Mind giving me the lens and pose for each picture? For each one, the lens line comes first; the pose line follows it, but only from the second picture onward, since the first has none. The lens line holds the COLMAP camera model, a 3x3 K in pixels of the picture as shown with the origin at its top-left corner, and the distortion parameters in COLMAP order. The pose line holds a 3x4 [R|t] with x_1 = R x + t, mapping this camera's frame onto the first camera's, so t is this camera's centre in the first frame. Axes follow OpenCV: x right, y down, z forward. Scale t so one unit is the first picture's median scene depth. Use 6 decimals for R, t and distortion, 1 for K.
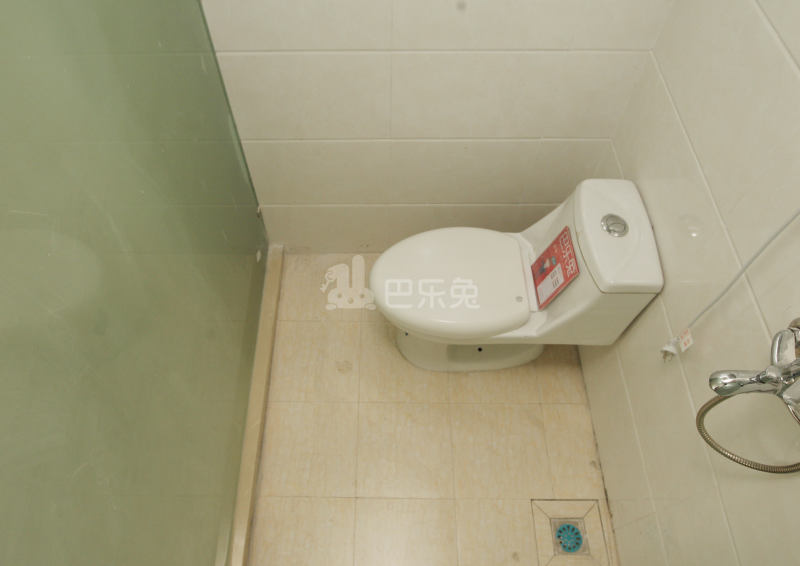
lens RADIAL K [[563.1, 0, 383.8], [0, 563.1, 283.8], [0, 0, 1]] dist [-0.003526, -0.001406]
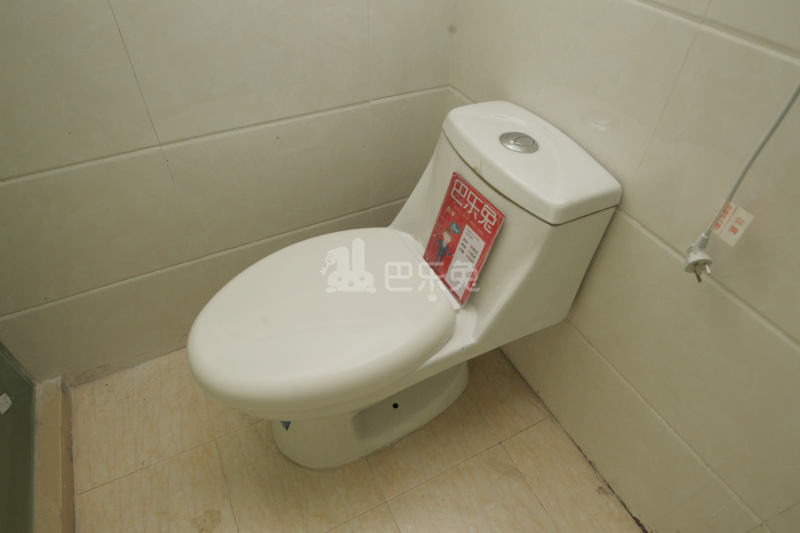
lens RADIAL K [[477.5, 0, 397.6], [0, 477.5, 265.9], [0, 0, 1]] dist [-0.029153, 0.001740]
pose [[0.889170, -0.304908, 0.341185, 0.027412], [0.375783, 0.912031, -0.164278, 0.066442], [-0.261081, 0.274283, 0.925530, 0.472943]]
